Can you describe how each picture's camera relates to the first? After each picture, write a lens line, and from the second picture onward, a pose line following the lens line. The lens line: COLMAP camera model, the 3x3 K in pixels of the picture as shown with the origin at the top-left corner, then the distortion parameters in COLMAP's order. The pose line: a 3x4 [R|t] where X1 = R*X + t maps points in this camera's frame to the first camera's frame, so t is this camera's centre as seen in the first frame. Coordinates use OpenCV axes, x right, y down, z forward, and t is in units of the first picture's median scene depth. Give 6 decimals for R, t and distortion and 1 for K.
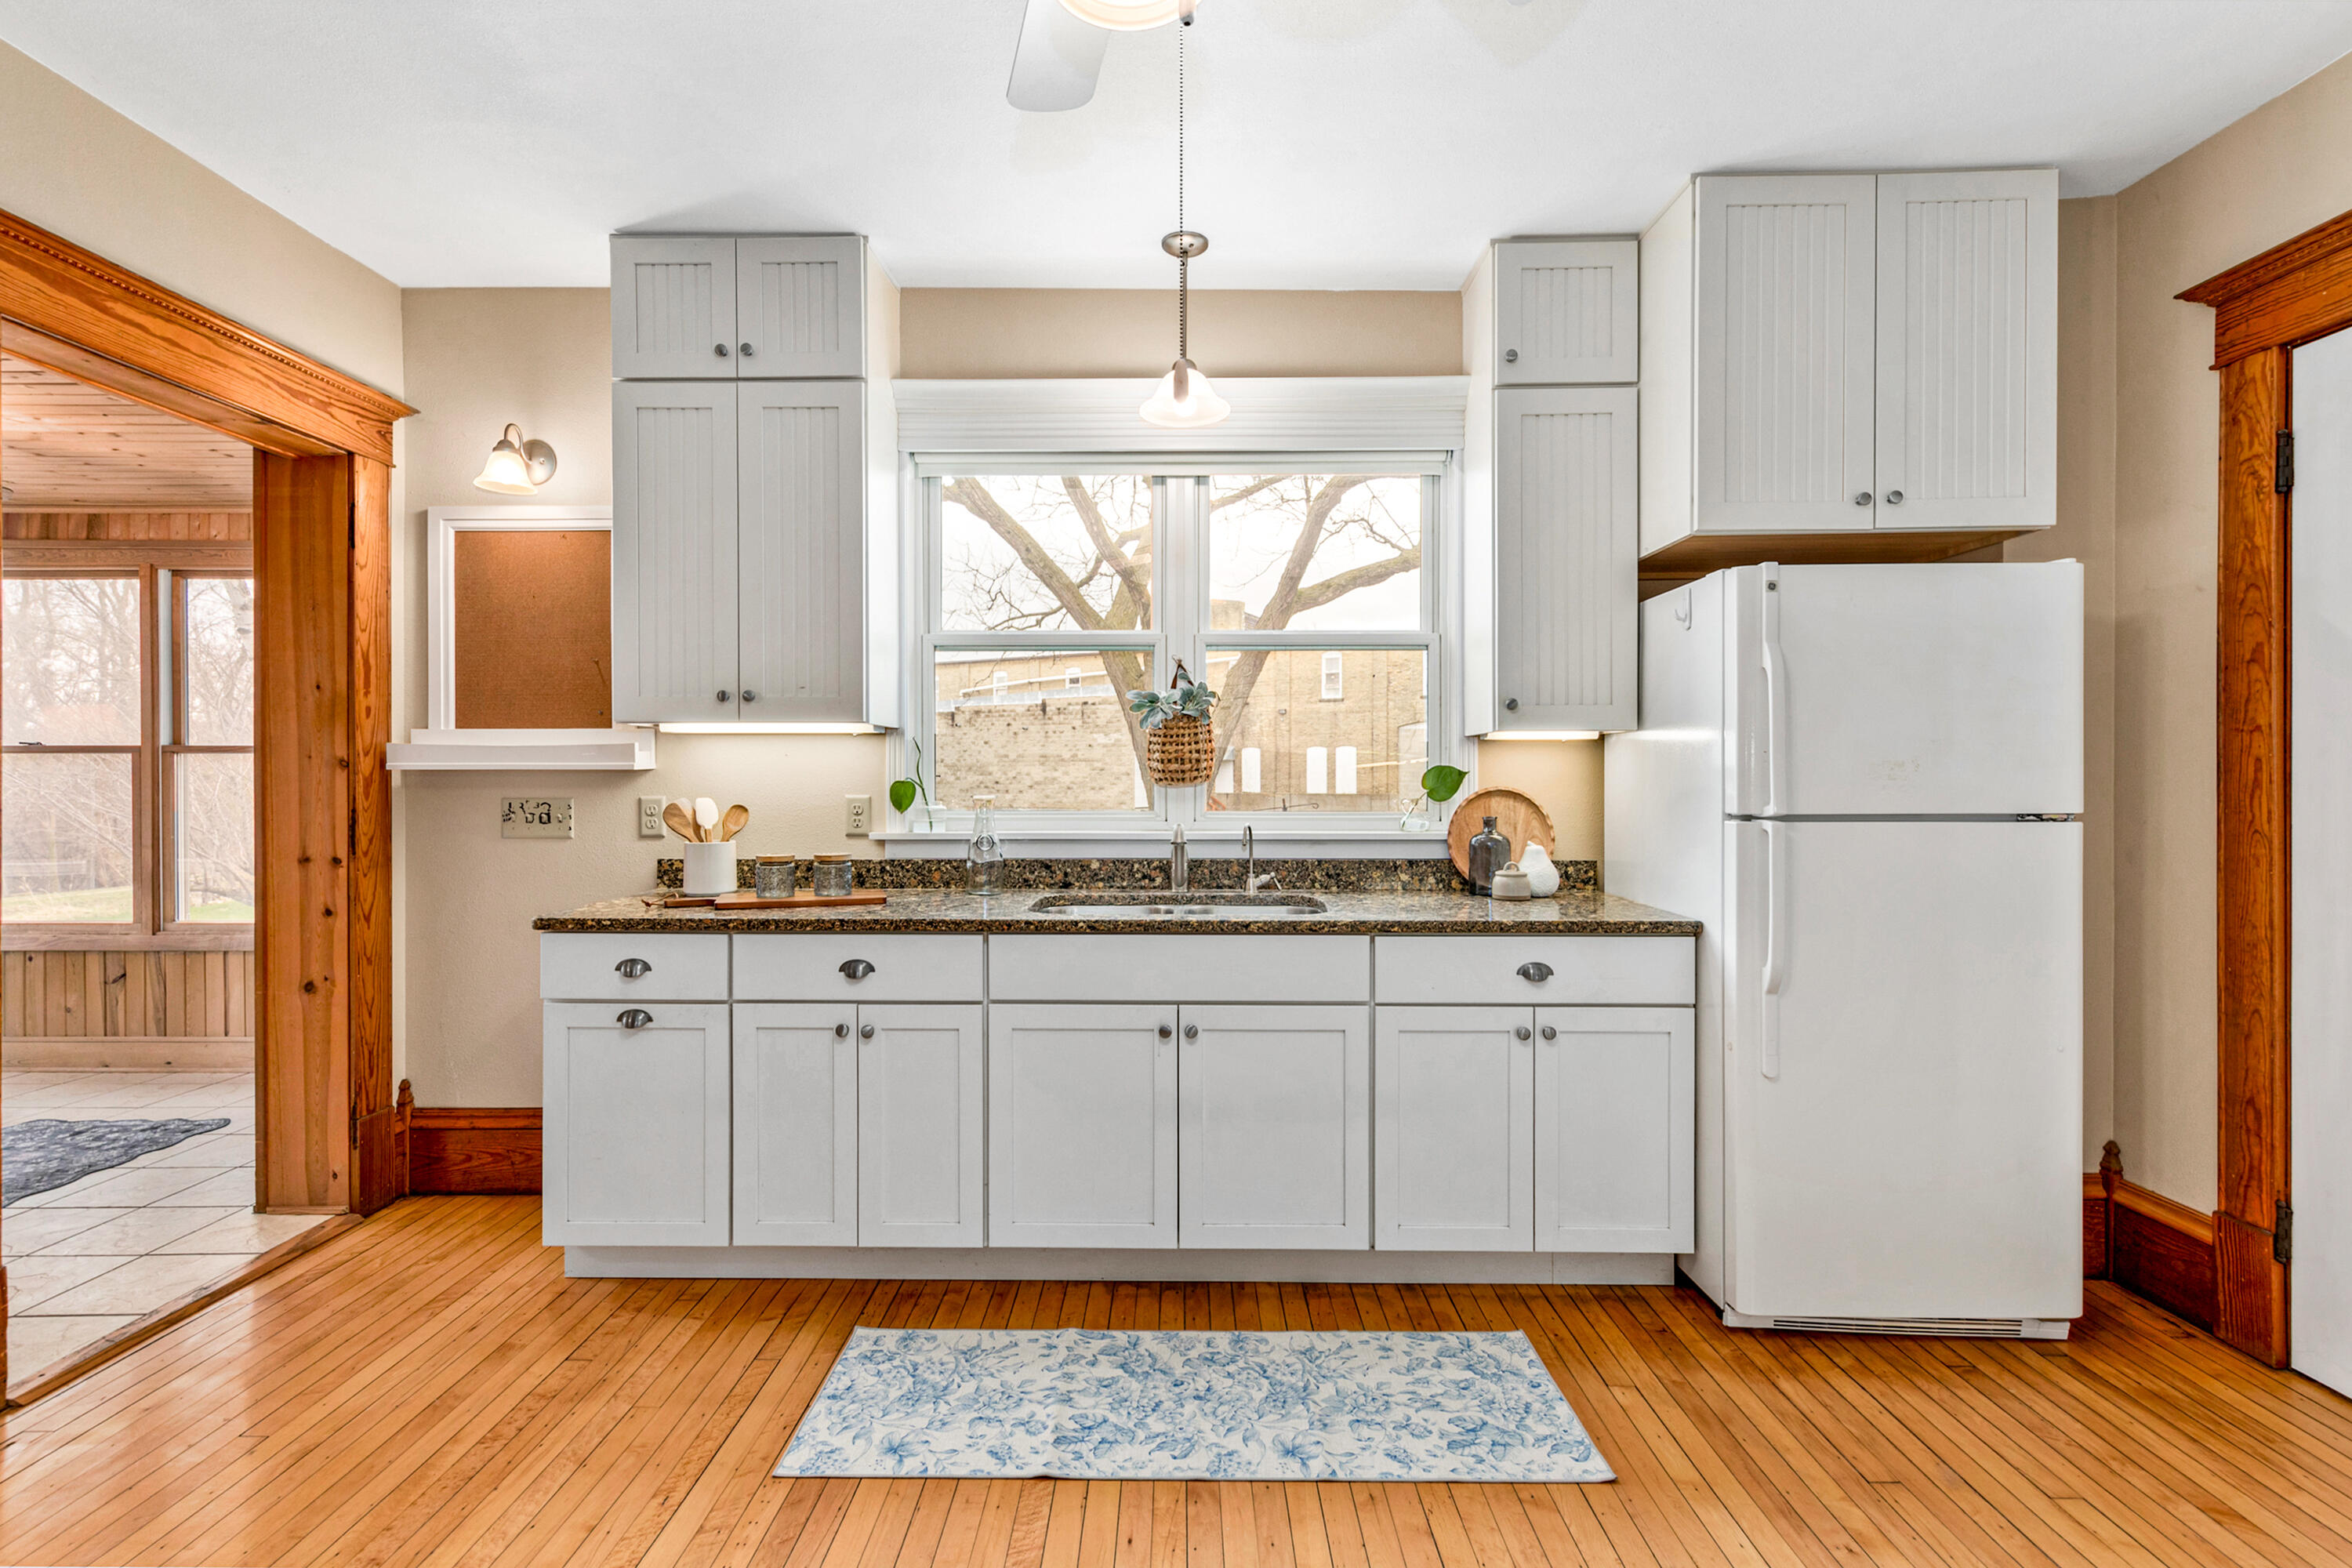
lens RADIAL K [[1090.3, 0, 1199.6], [0, 1090.3, 782.1], [0, 0, 1]] dist [0.004362, 0.000235]
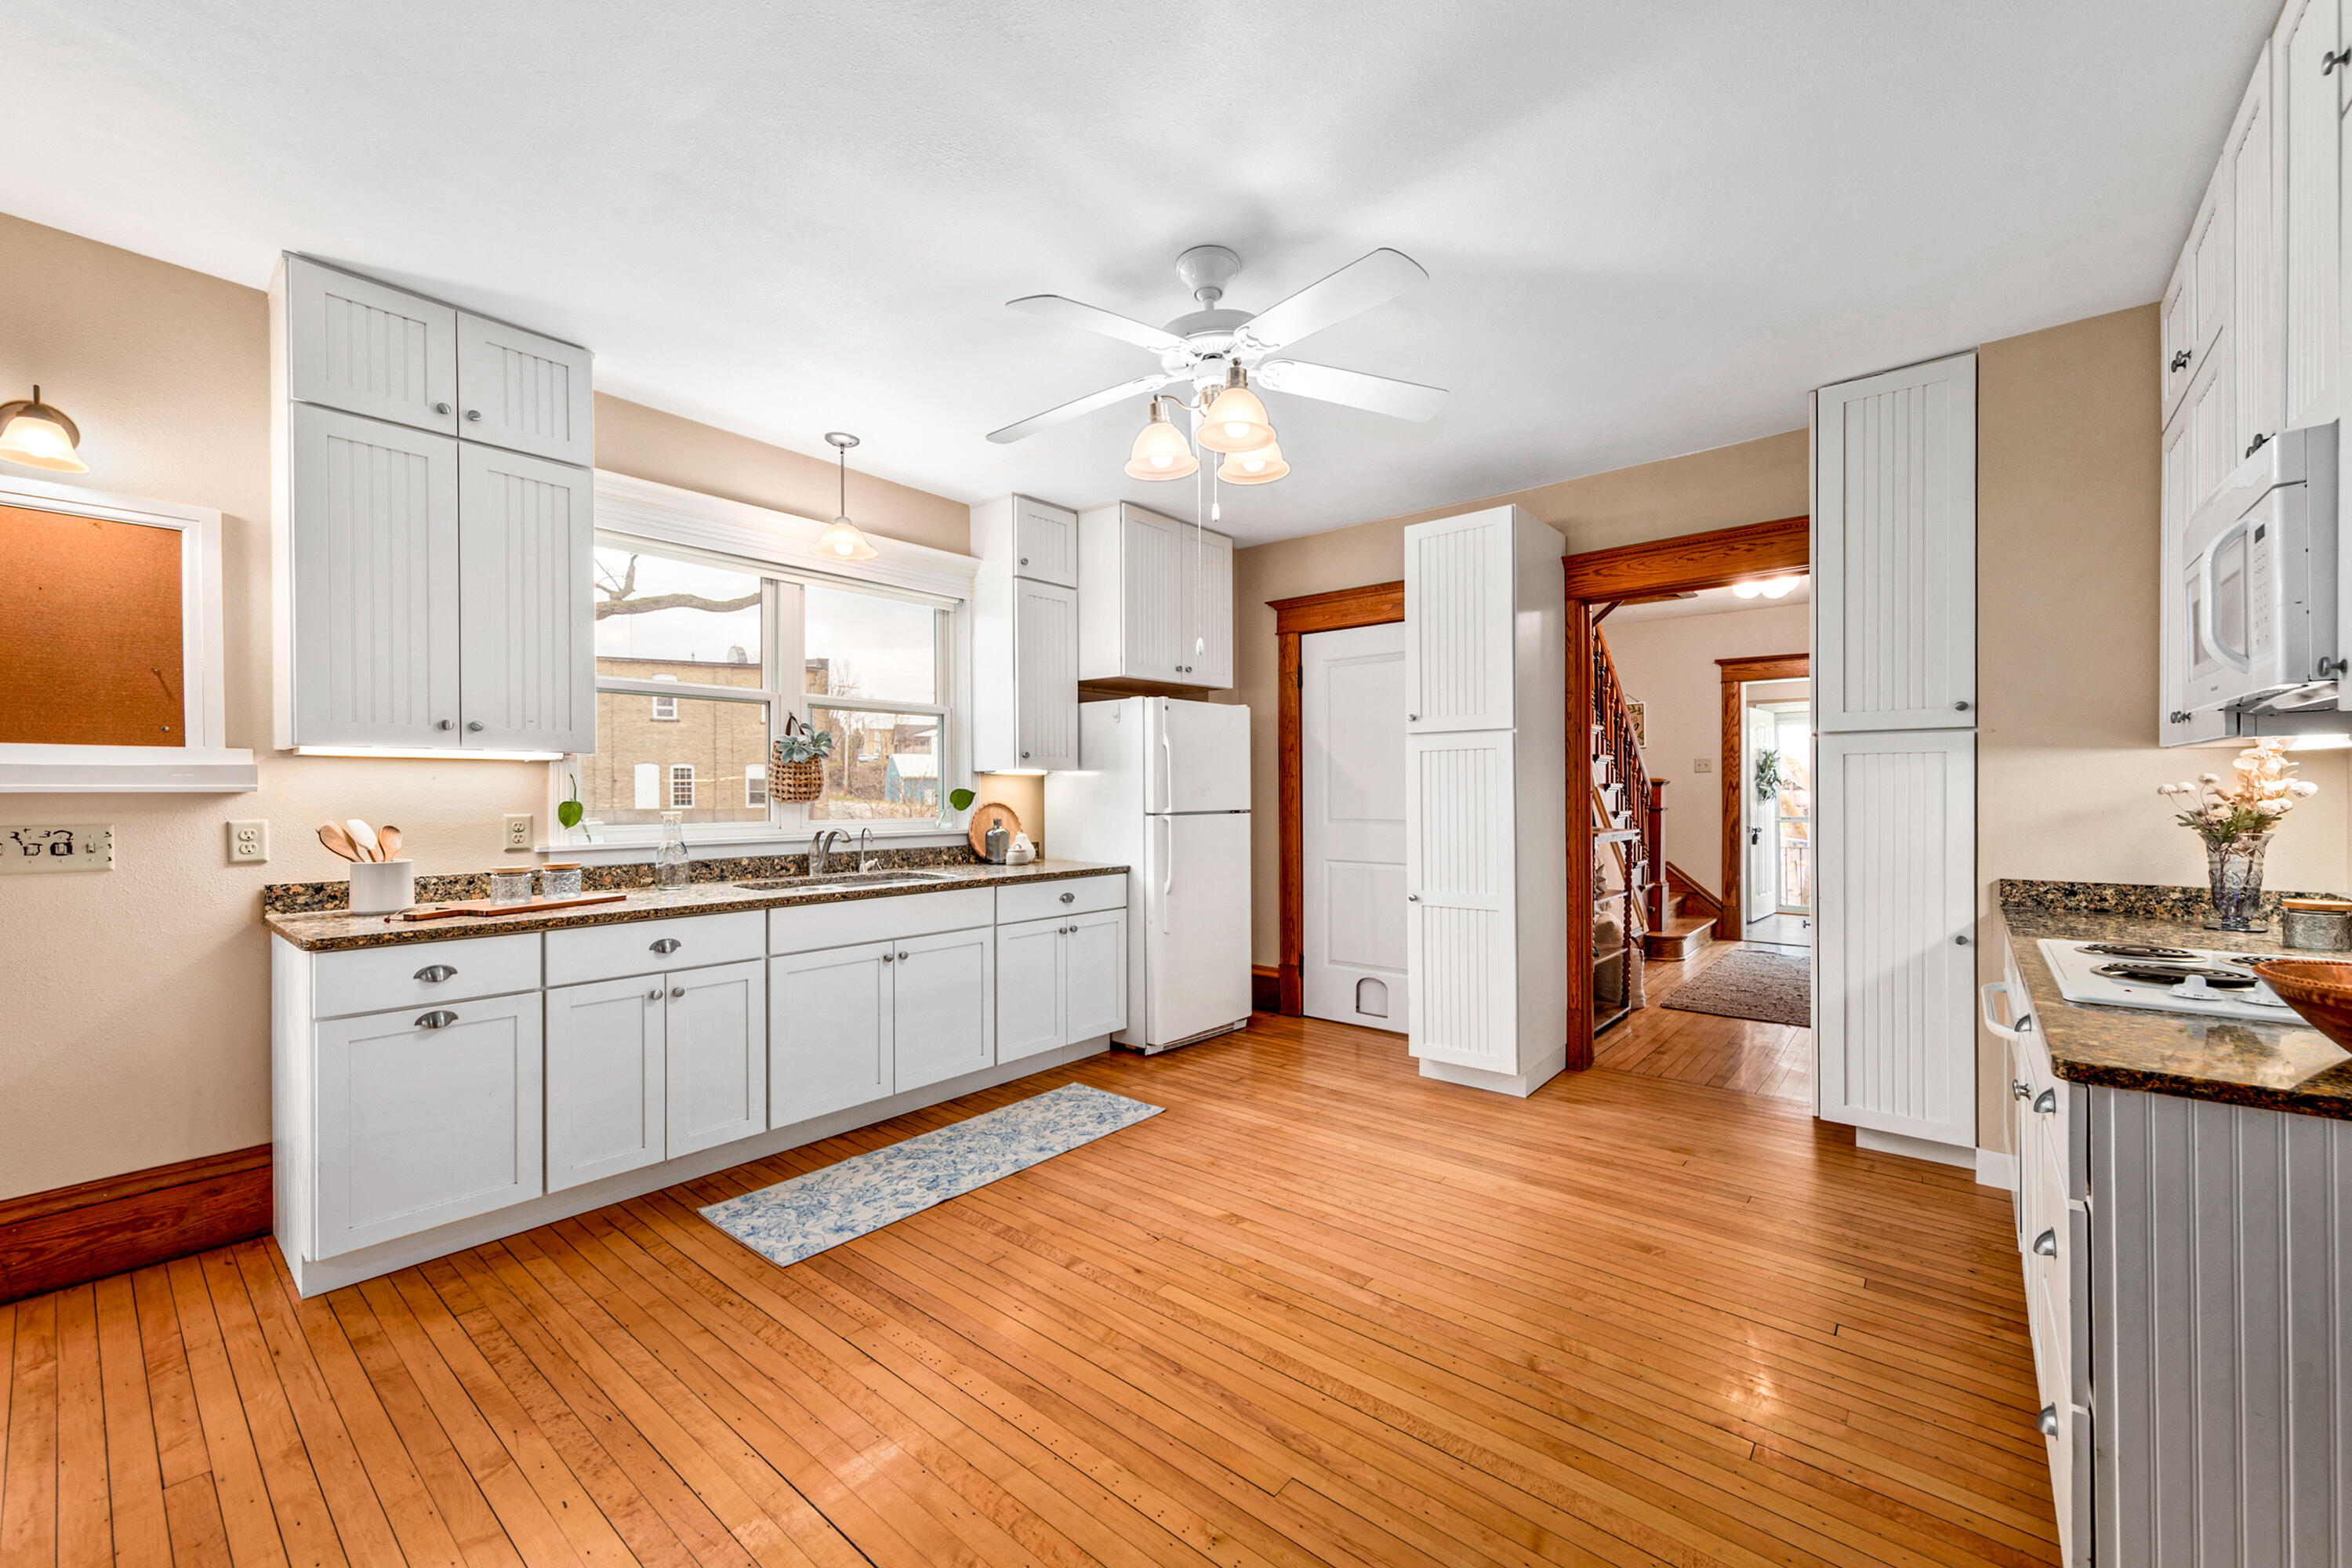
lens RADIAL K [[892.3, 0, 1172.7], [0, 892.3, 790.7], [0, 0, 1]] dist [0.002739, -0.000316]
pose [[0.651353, -0.000564, 0.758775, -0.744720], [0.005697, 0.999975, -0.004147, -0.005845], [-0.758753, 0.007024, 0.651340, -0.155040]]
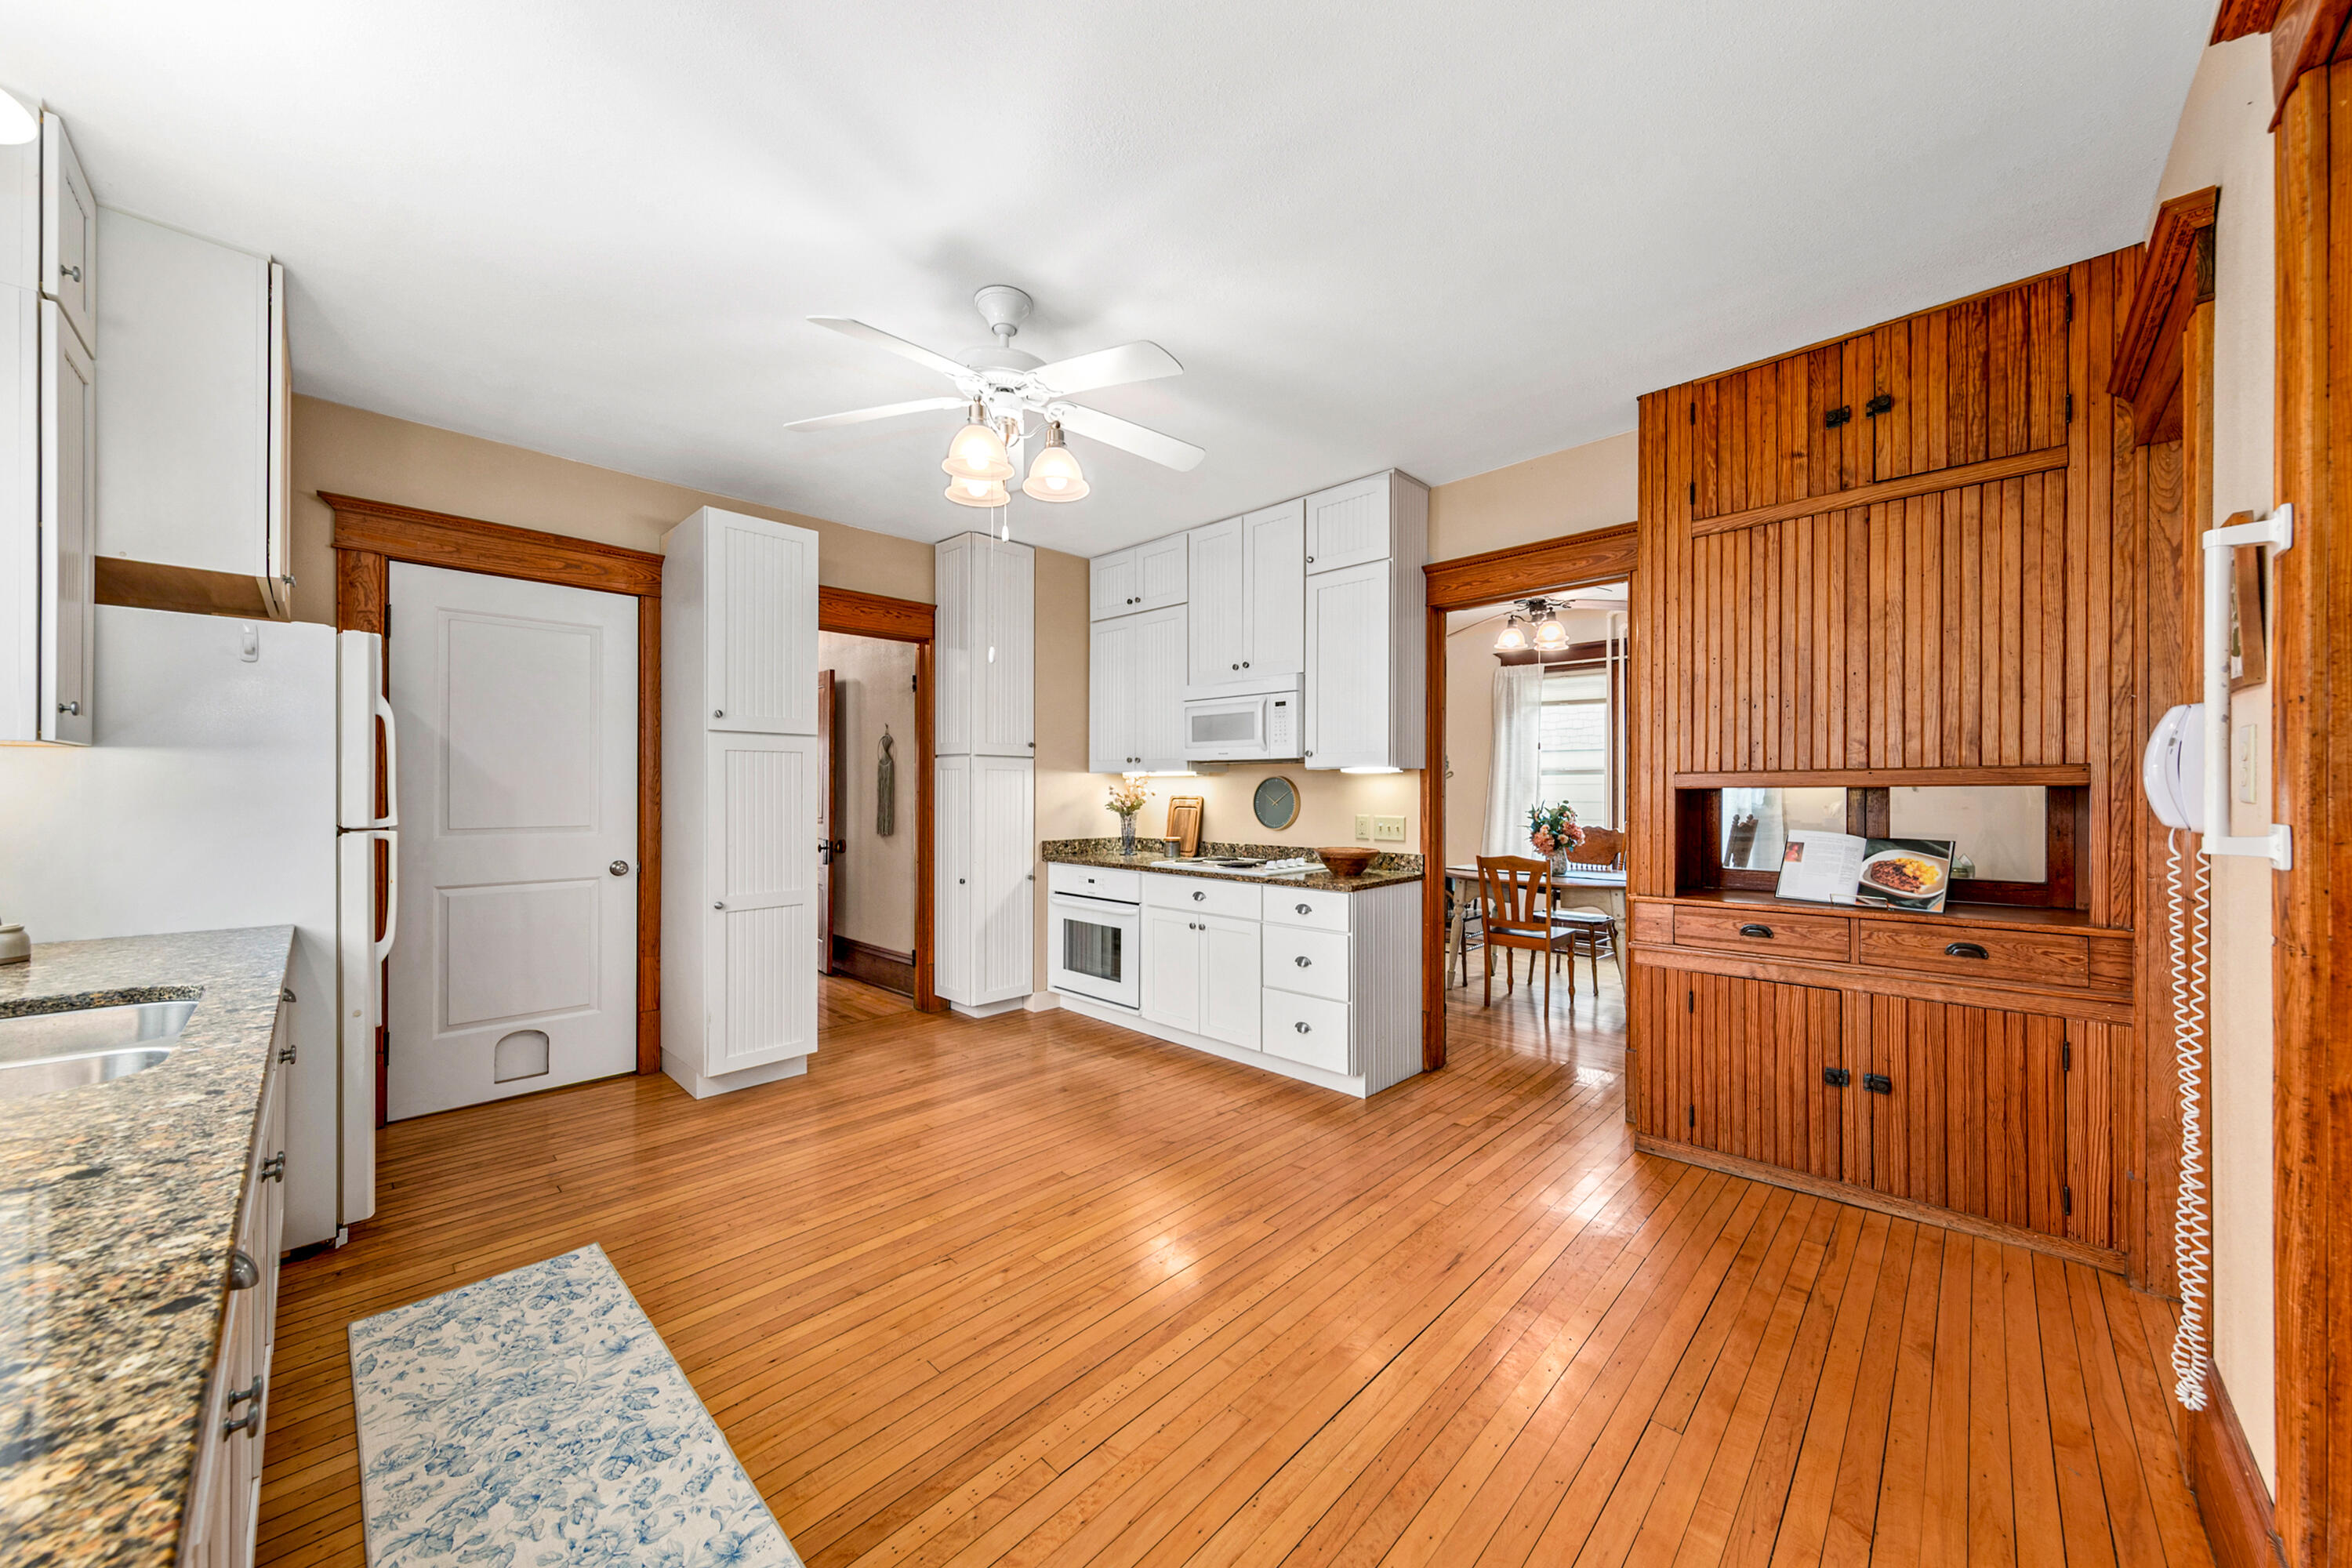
lens RADIAL K [[892.3, 0, 1176.6], [0, 892.3, 788.0], [0, 0, 1]] dist [0.002739, -0.000316]
pose [[-0.729761, 0.001422, 0.683700, -0.830992], [0.001820, 0.999998, -0.000136, -0.013570], [-0.683700, 0.001145, -0.729763, 1.021975]]
